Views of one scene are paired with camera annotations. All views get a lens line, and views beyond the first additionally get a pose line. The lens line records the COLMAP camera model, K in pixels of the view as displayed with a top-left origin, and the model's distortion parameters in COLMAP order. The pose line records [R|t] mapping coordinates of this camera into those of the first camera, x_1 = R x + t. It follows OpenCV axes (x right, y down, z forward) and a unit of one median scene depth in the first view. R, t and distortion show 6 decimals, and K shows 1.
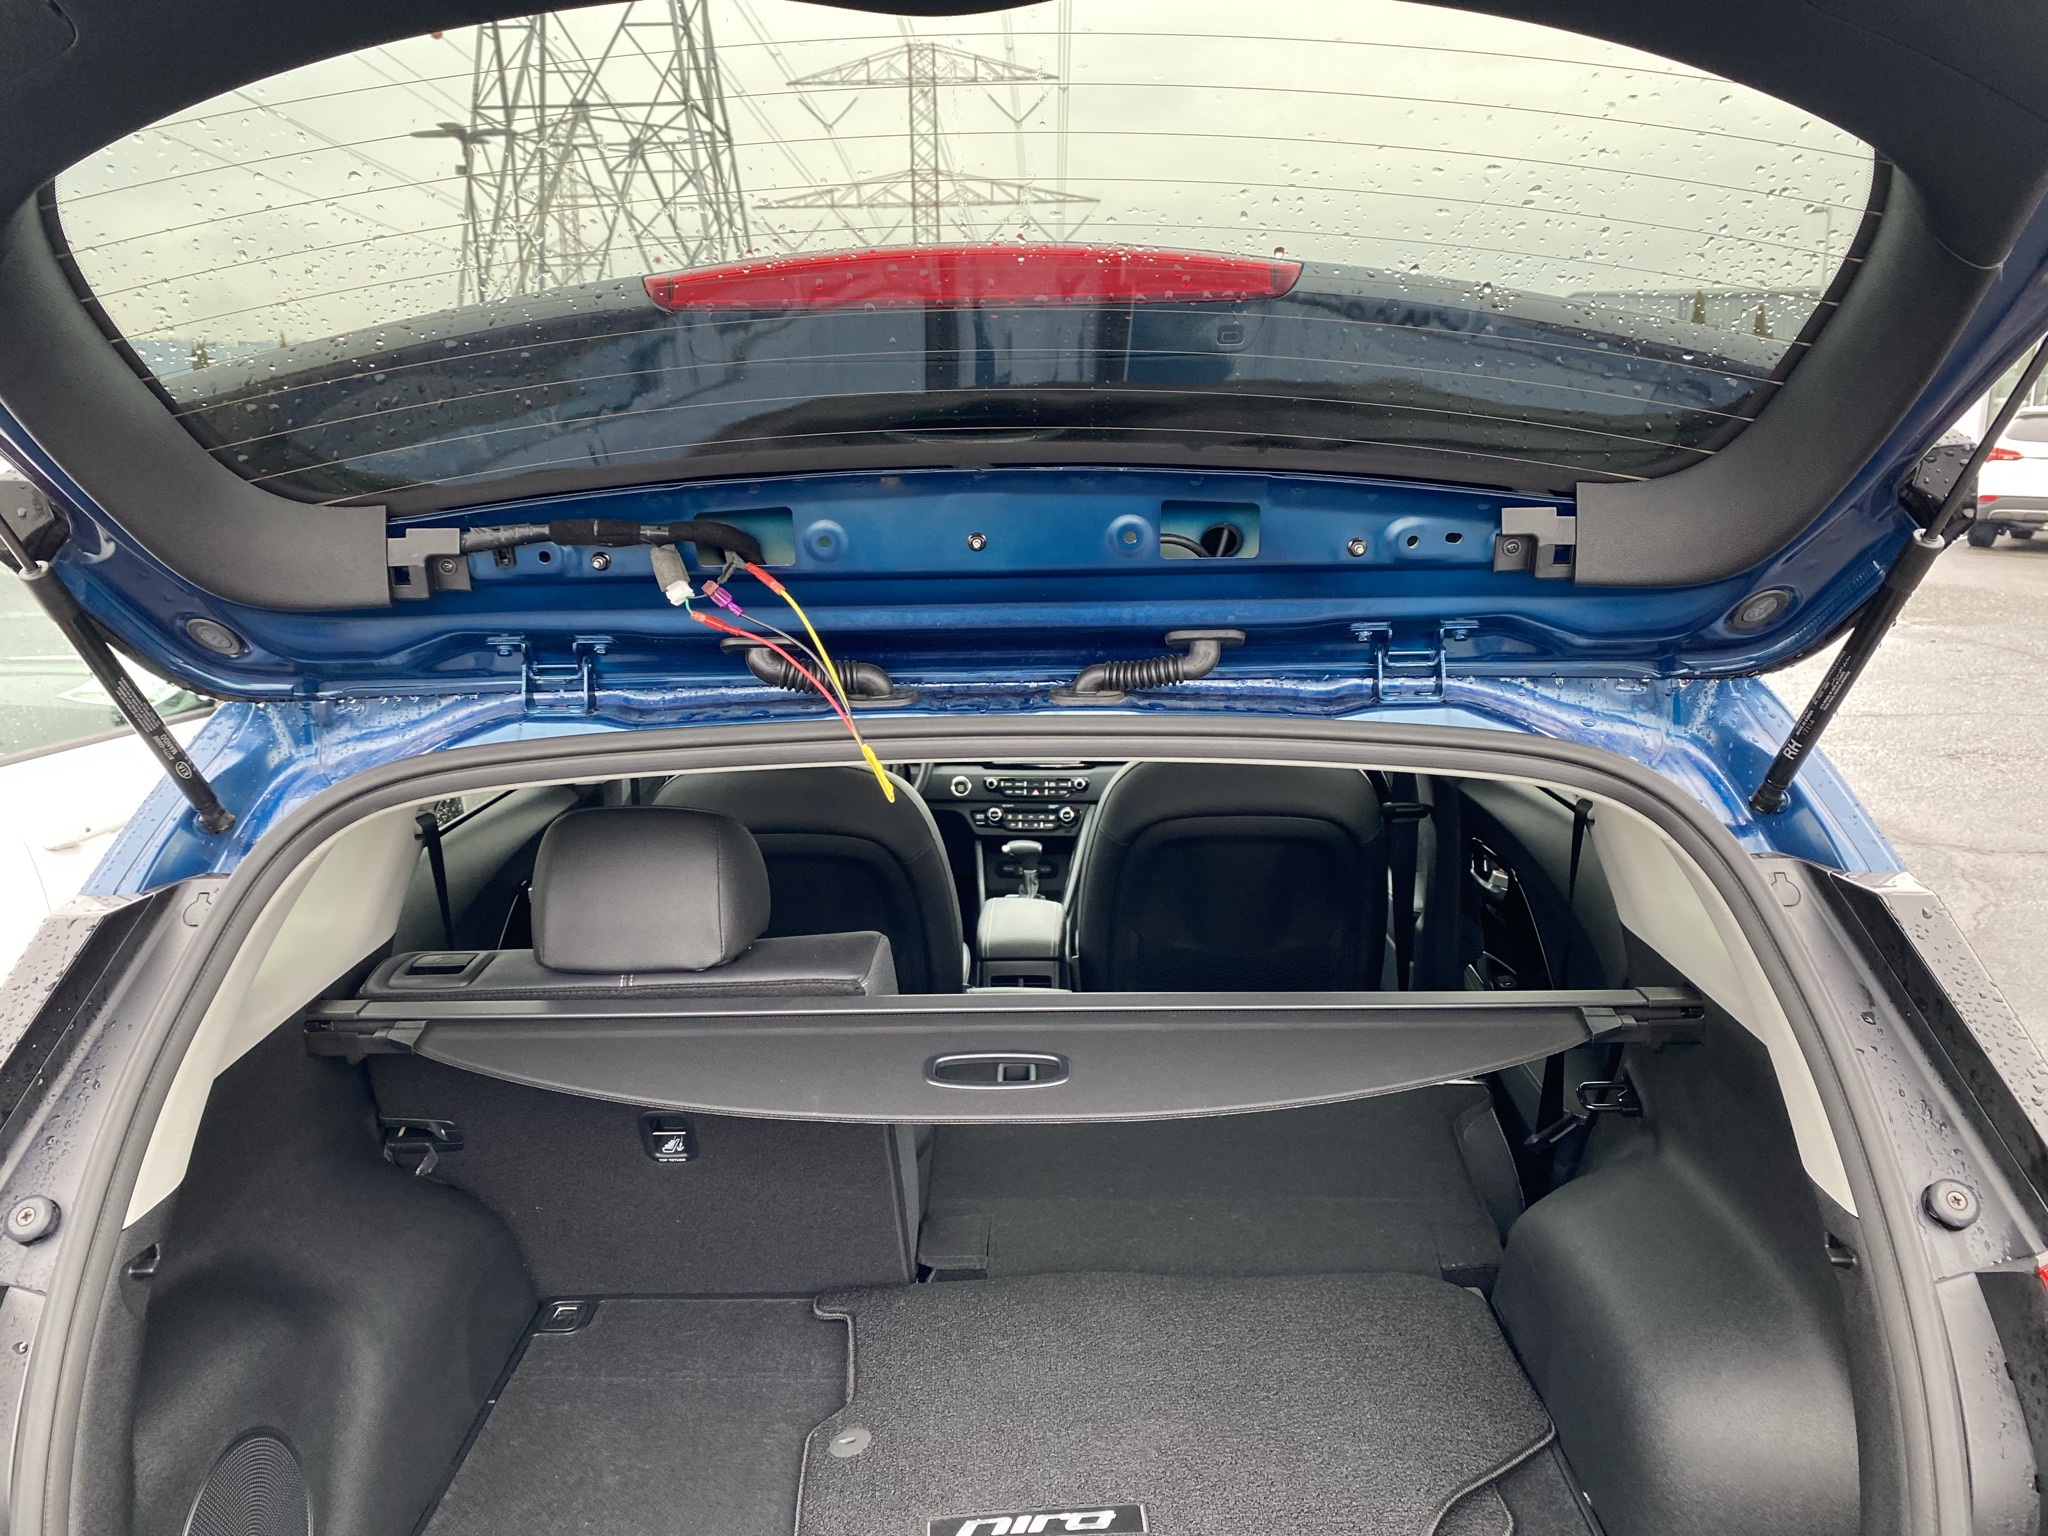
lens RADIAL K [[1388.0, 0, 1027.2], [0, 1388.0, 767.7], [0, 0, 1]] dist [-0.002805, -0.003200]
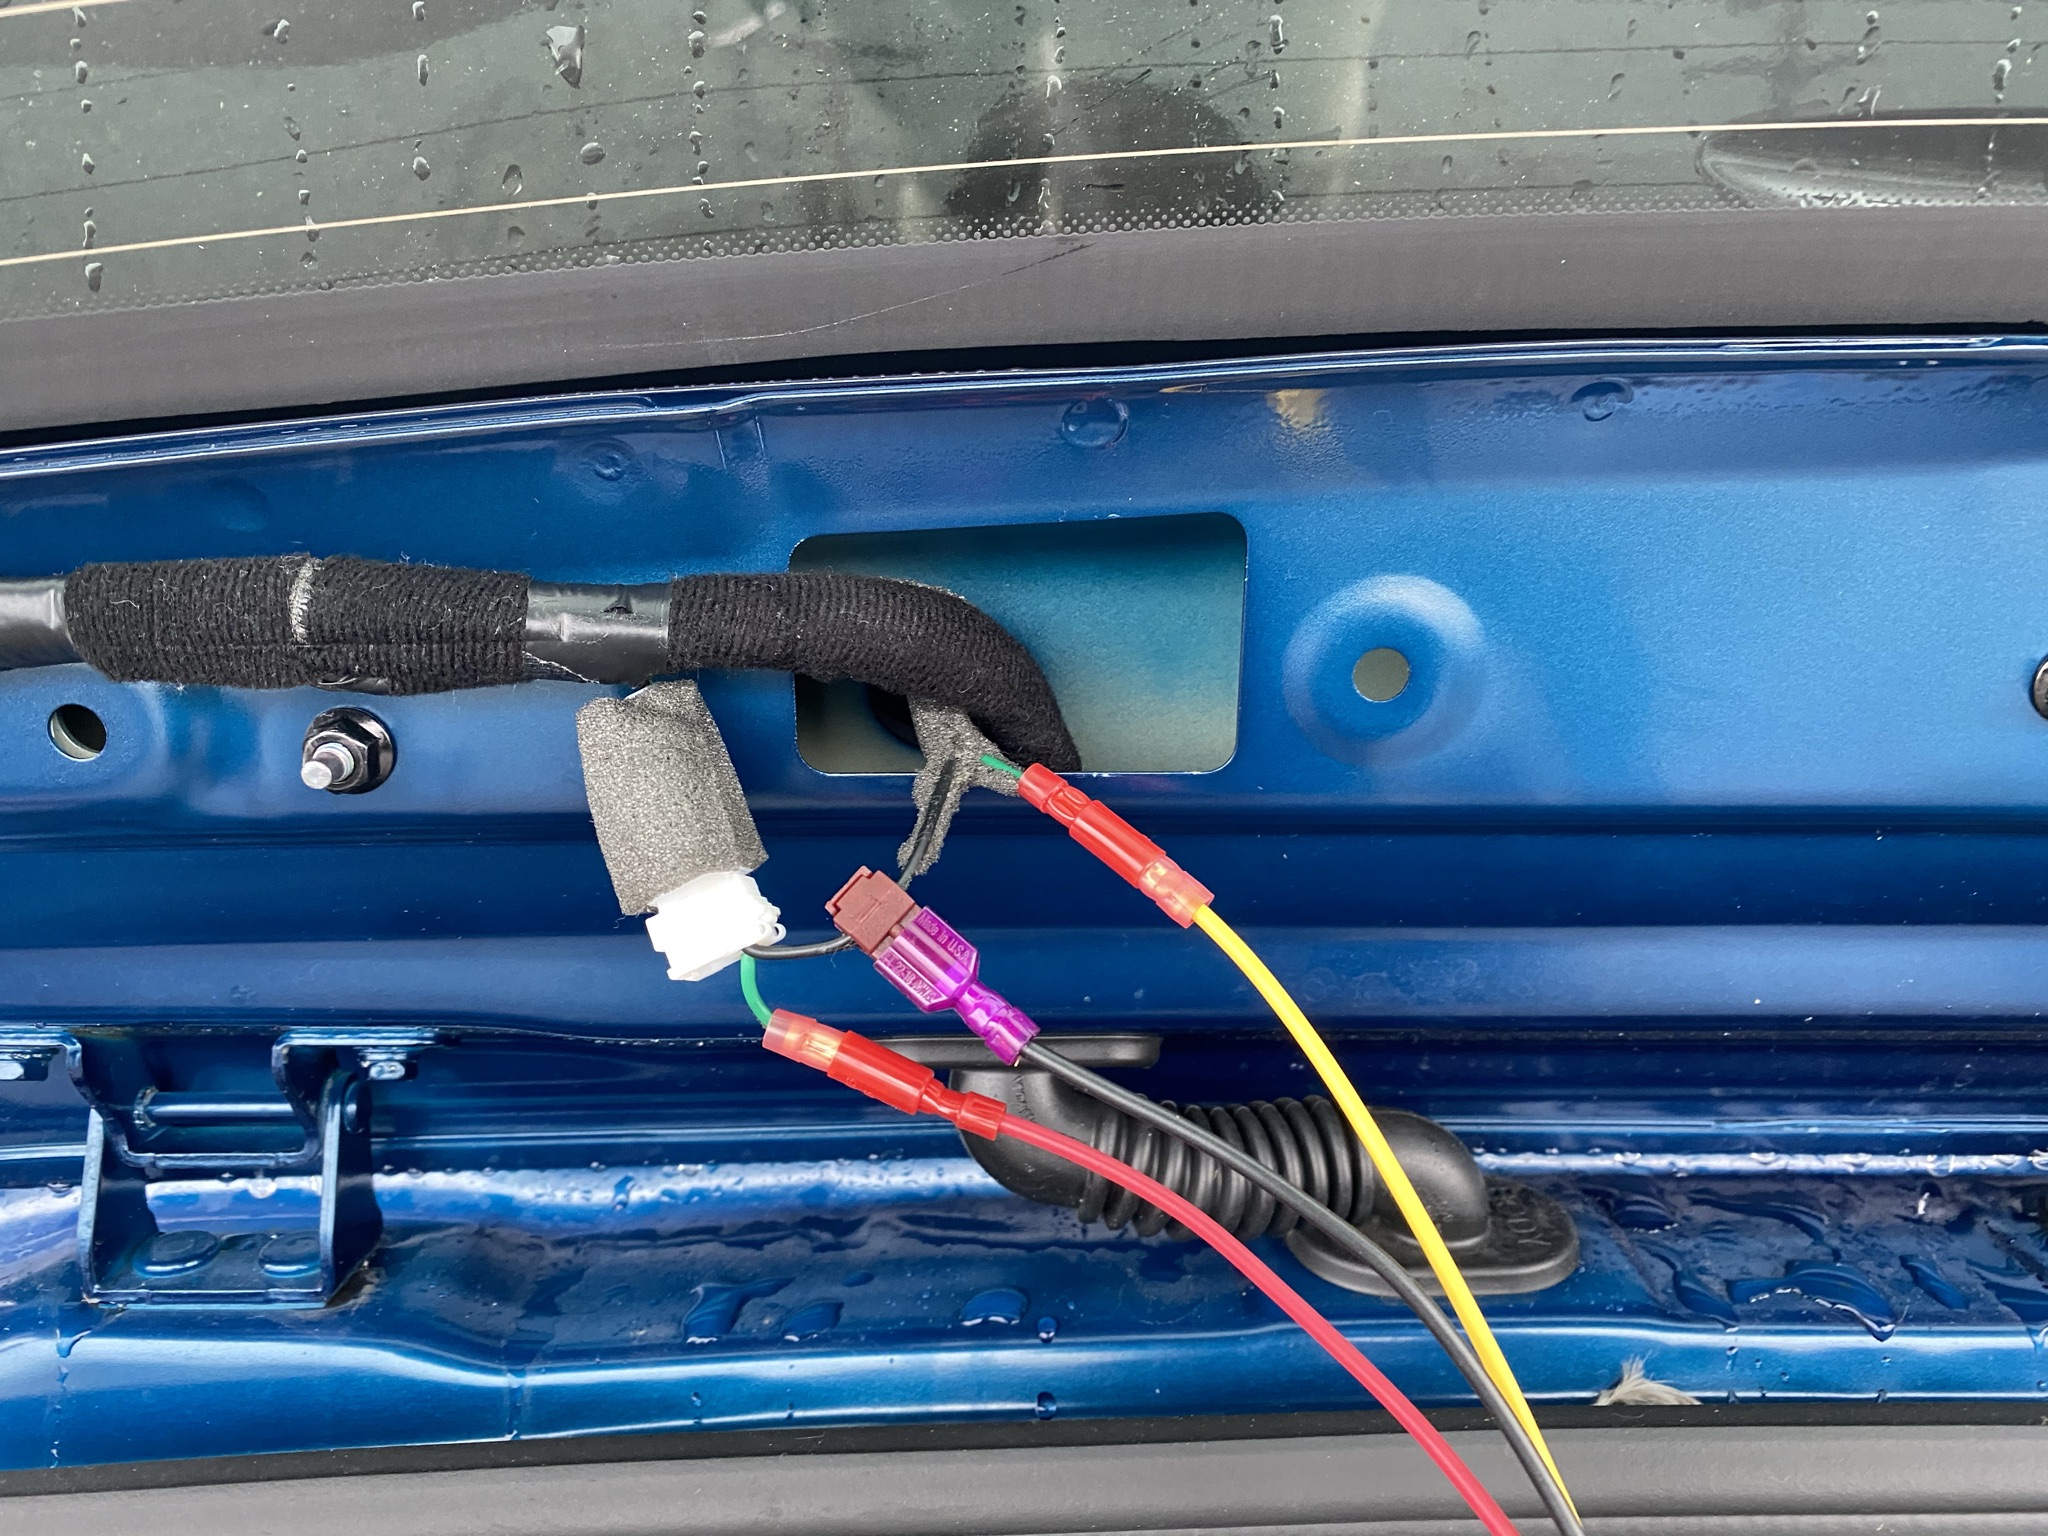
lens RADIAL K [[1388.0, 0, 1021.4], [0, 1388.0, 766.6], [0, 0, 1]] dist [-0.002805, -0.003200]
pose [[0.999926, 0.012028, 0.001725, -0.203629], [-0.011971, 0.999473, -0.030177, -0.141532], [-0.002087, 0.030154, 0.999543, 0.786917]]
